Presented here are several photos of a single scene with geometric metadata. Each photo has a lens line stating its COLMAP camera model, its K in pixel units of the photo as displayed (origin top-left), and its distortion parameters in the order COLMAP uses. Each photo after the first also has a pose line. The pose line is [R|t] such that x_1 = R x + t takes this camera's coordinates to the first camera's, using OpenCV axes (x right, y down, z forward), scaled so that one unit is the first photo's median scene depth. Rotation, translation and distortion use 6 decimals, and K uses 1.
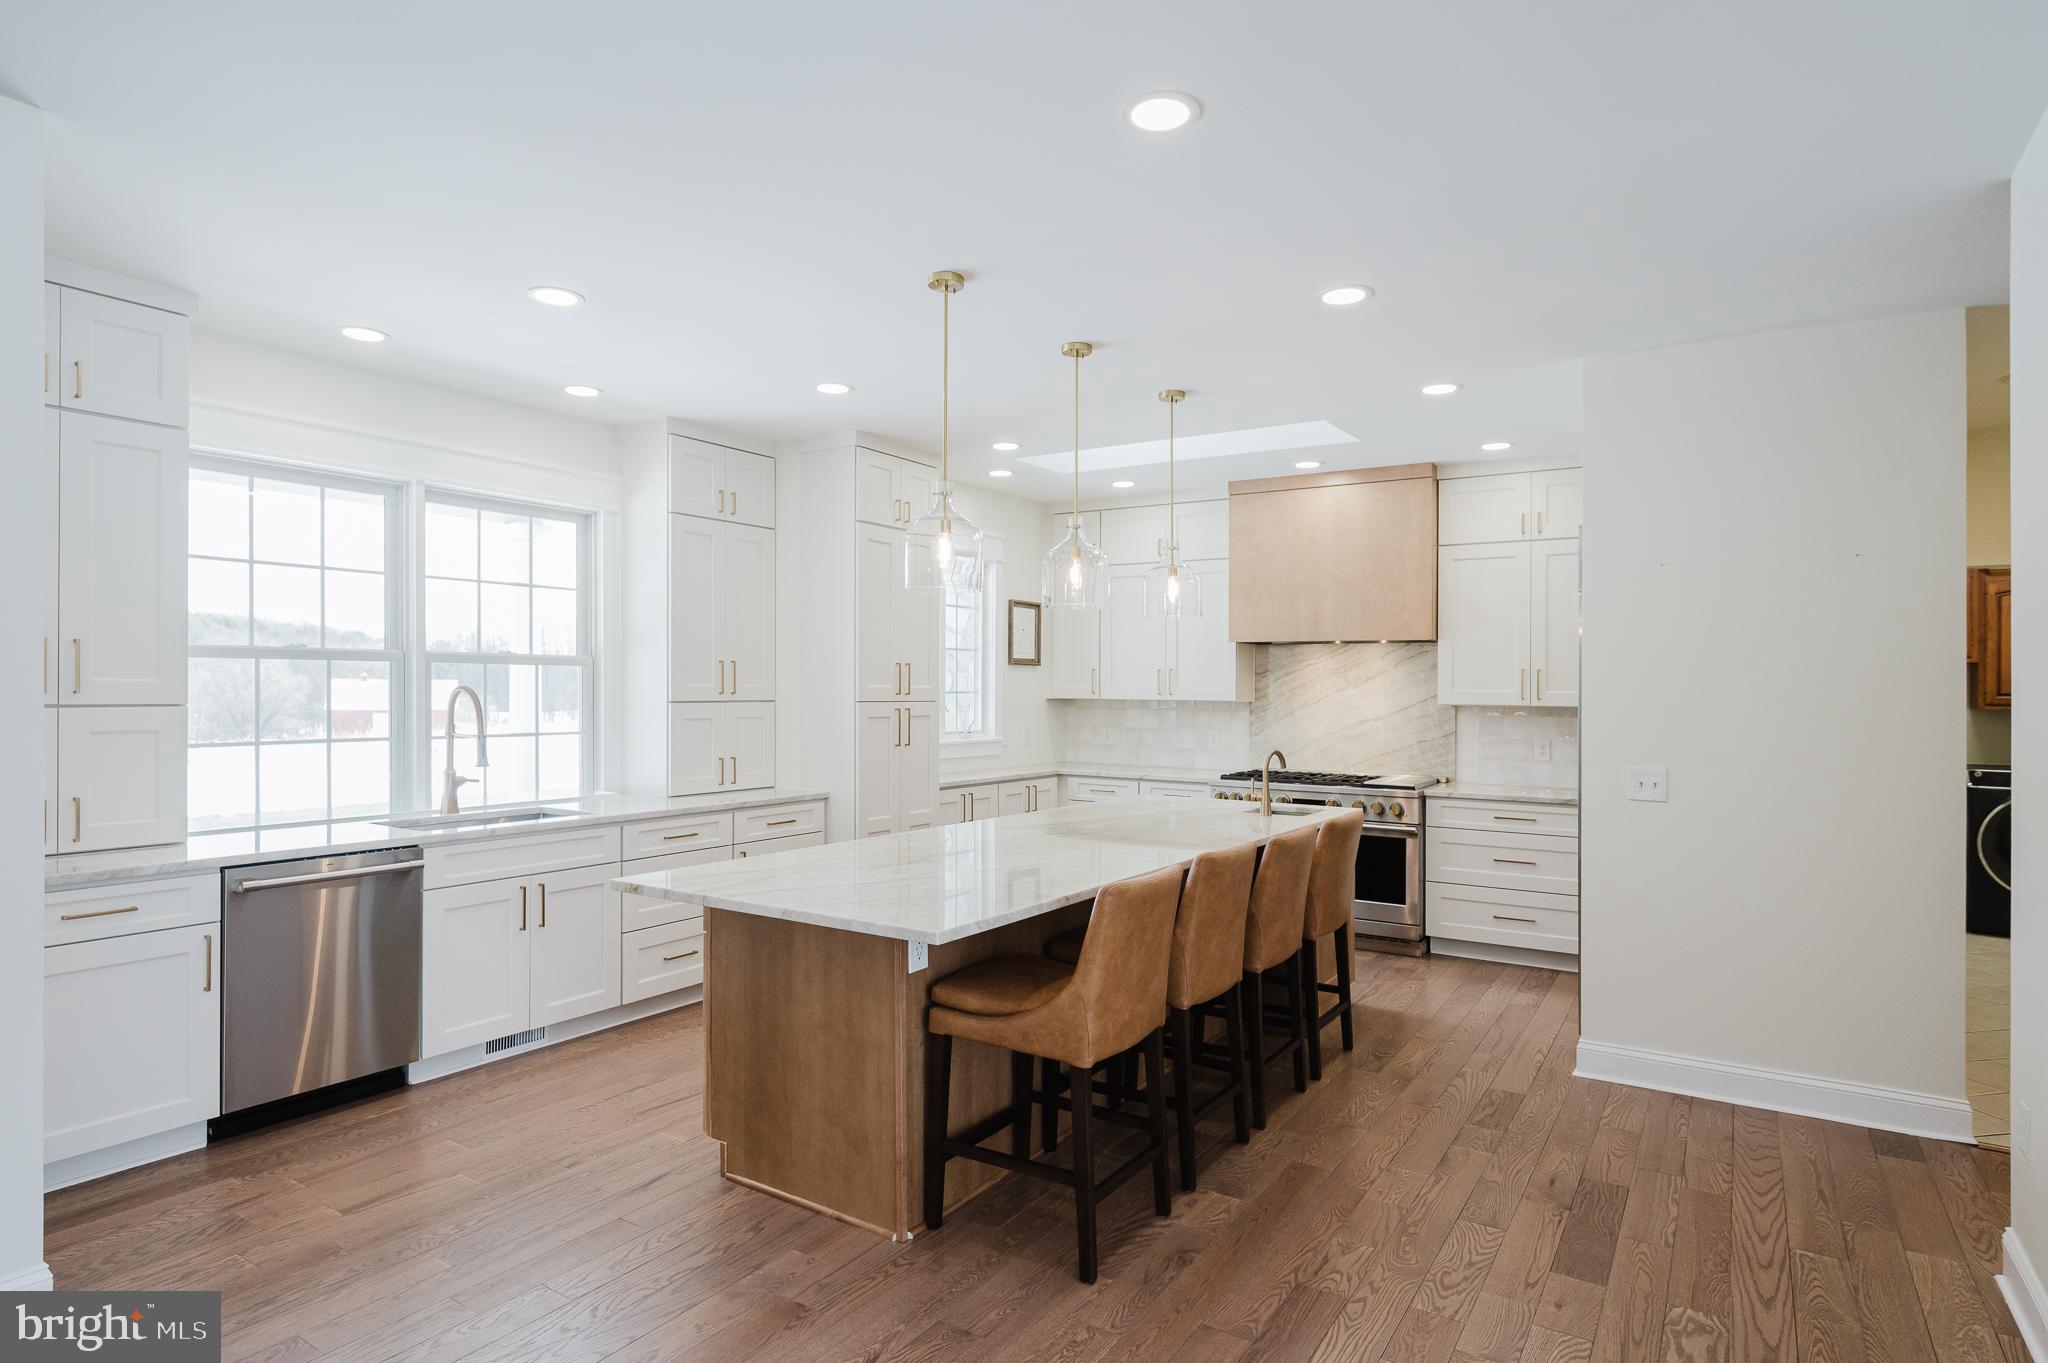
lens RADIAL K [[1116.5, 0, 1016.9], [0, 1116.5, 652.3], [0, 0, 1]] dist [-0.002692, -0.000383]
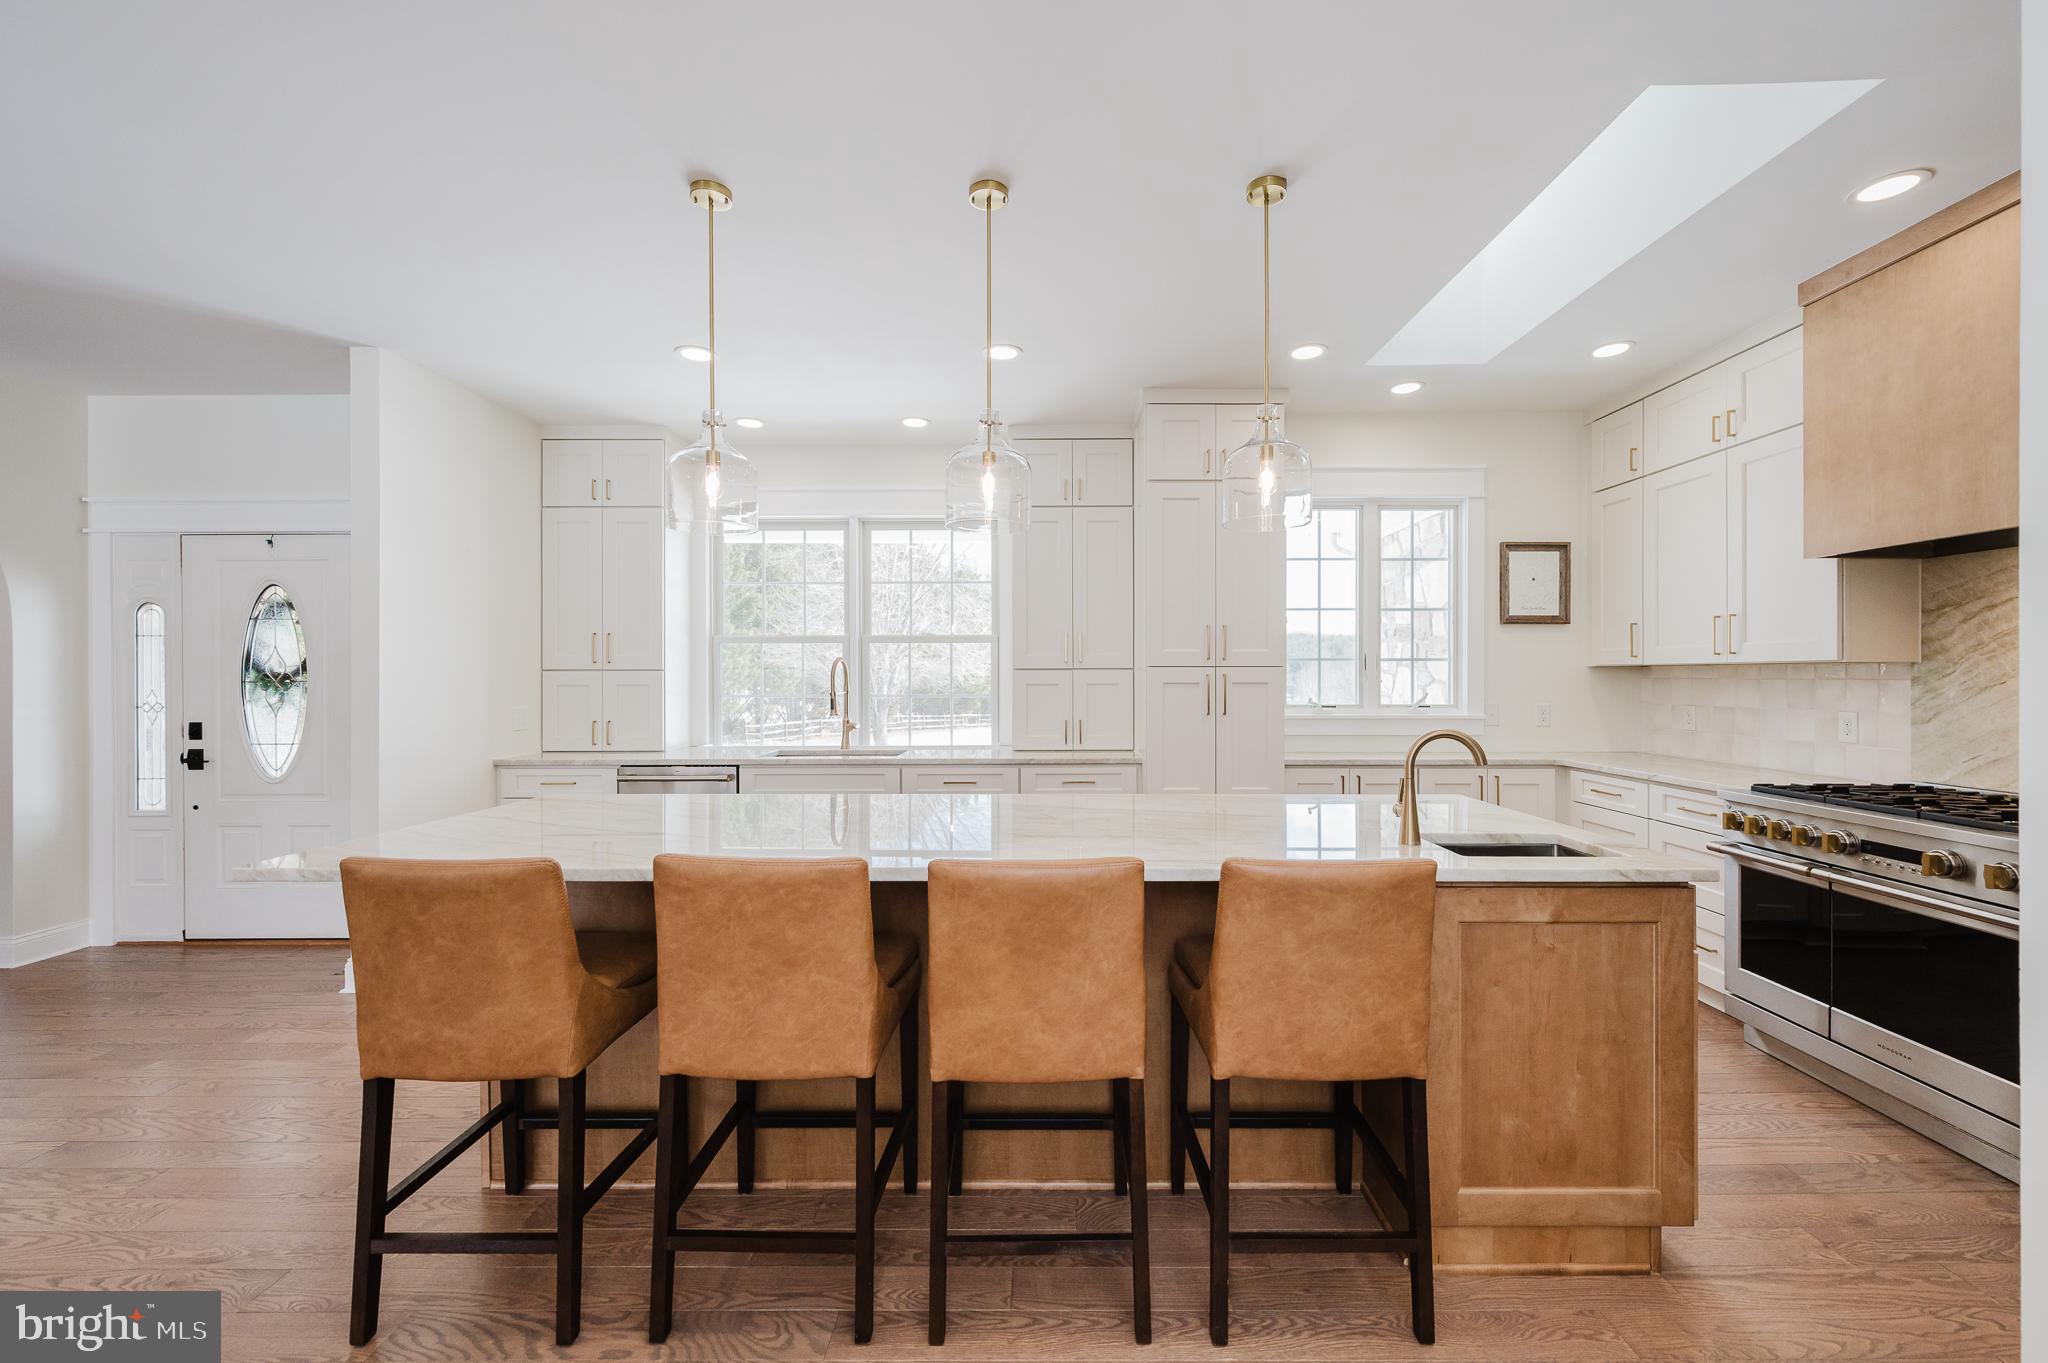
lens RADIAL K [[829.9, 0, 1039.3], [0, 829.9, 678.9], [0, 0, 1]] dist [0.001482, 0.000297]
pose [[0.542132, -0.007696, -0.840258, 0.354968], [0.033323, 0.999368, 0.012347, 0.036339], [0.839632, -0.034693, 0.542046, 0.450245]]
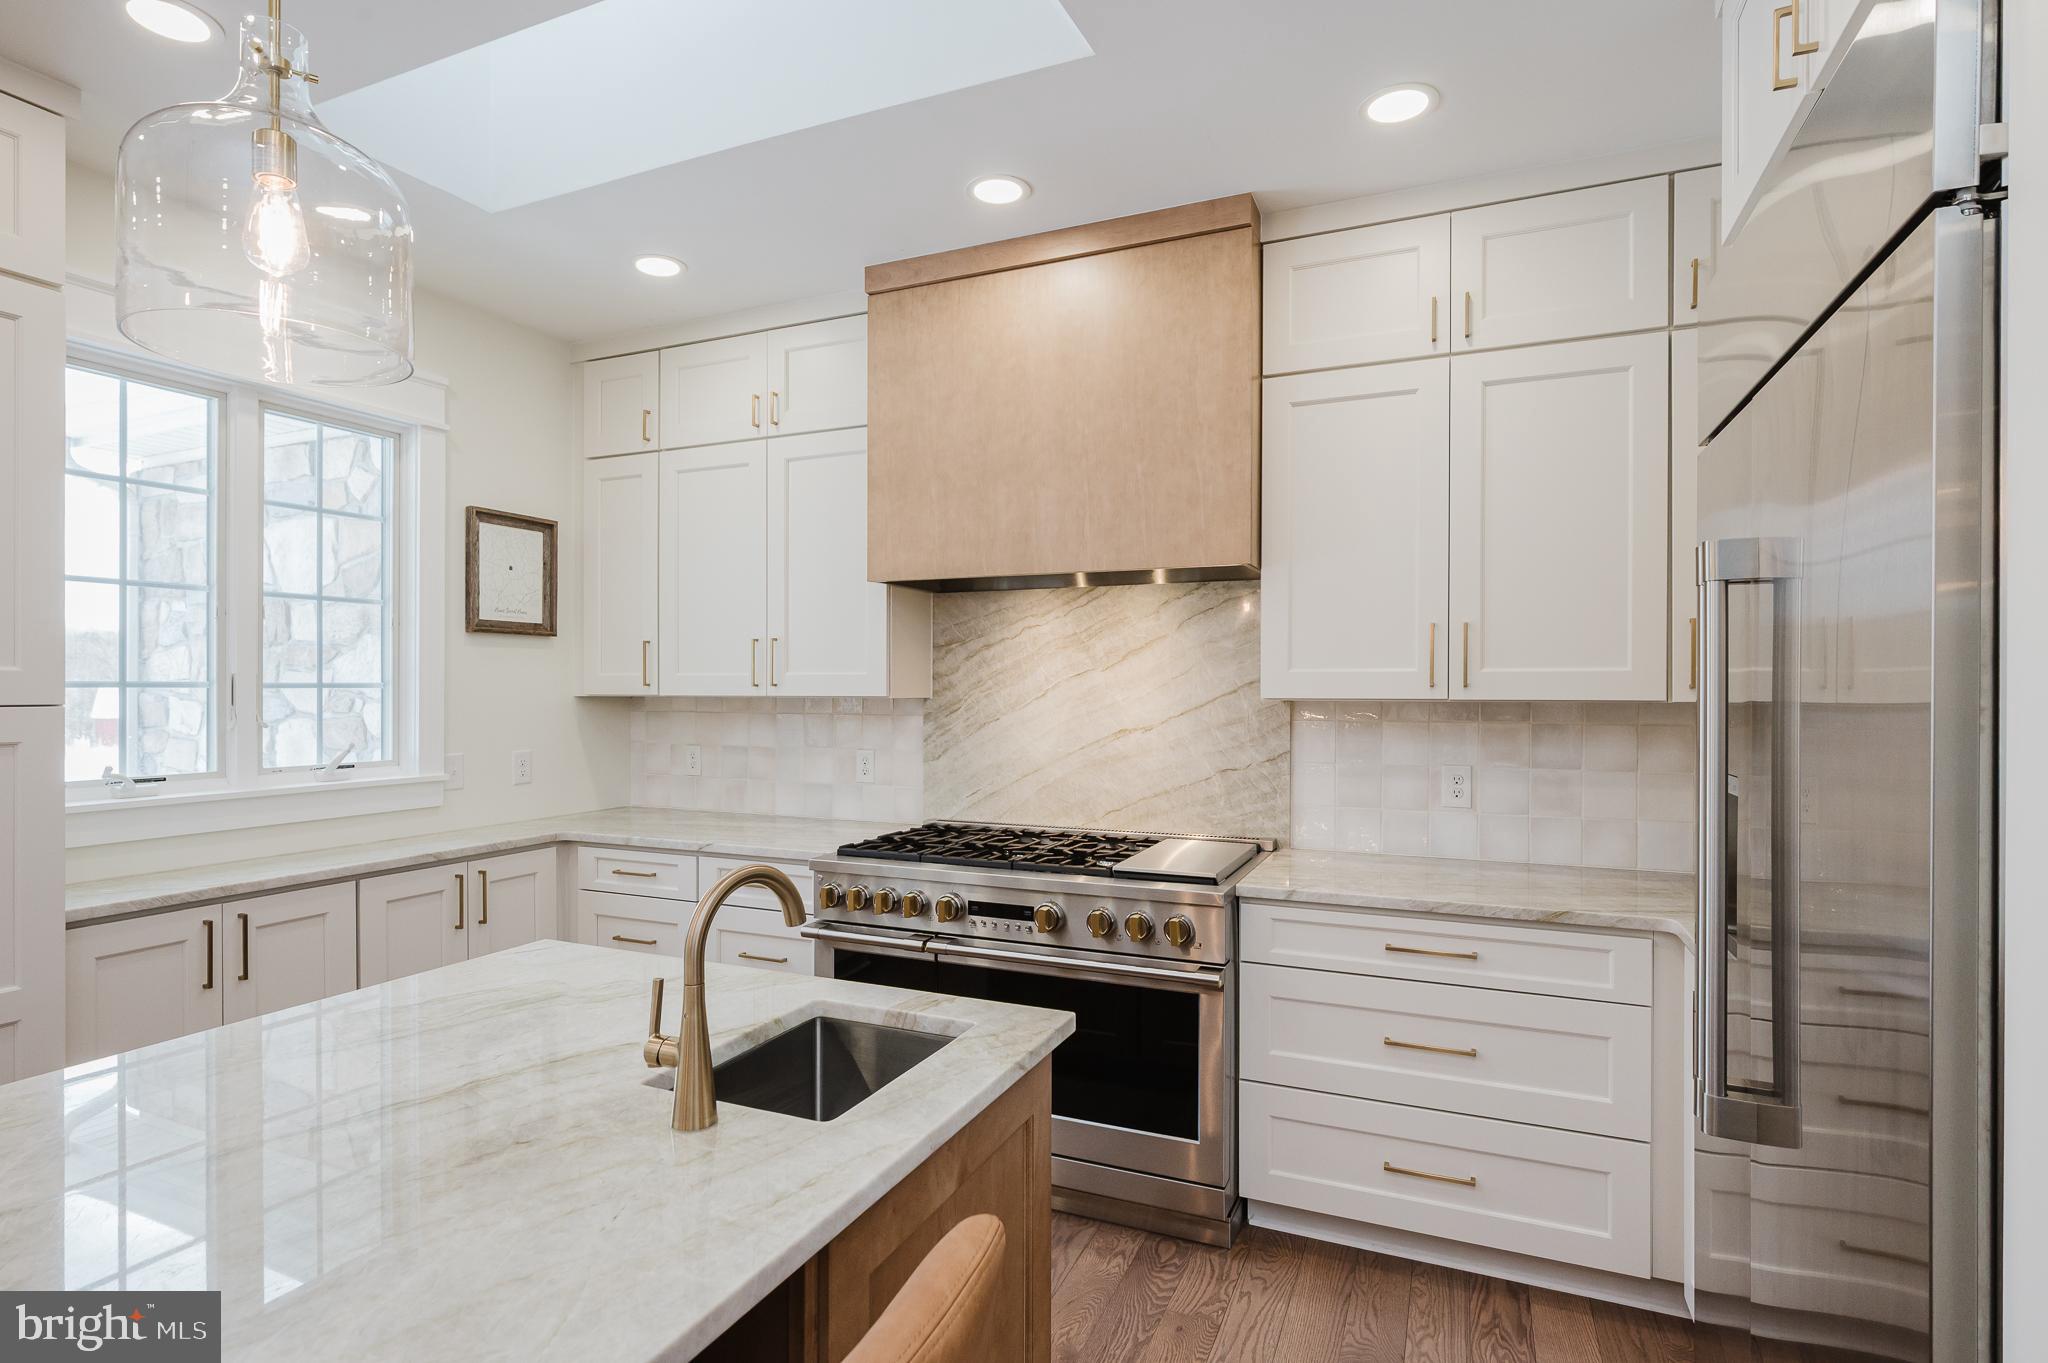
lens RADIAL K [[1019.9, 0, 1024.0], [0, 1019.9, 681.5], [0, 0, 1]] dist [0.000782, 0.000059]
pose [[0.986475, -0.008344, 0.163700, 0.193207], [0.003879, 0.999612, 0.027579, 0.025161], [-0.163867, -0.026572, 0.986125, 0.552919]]
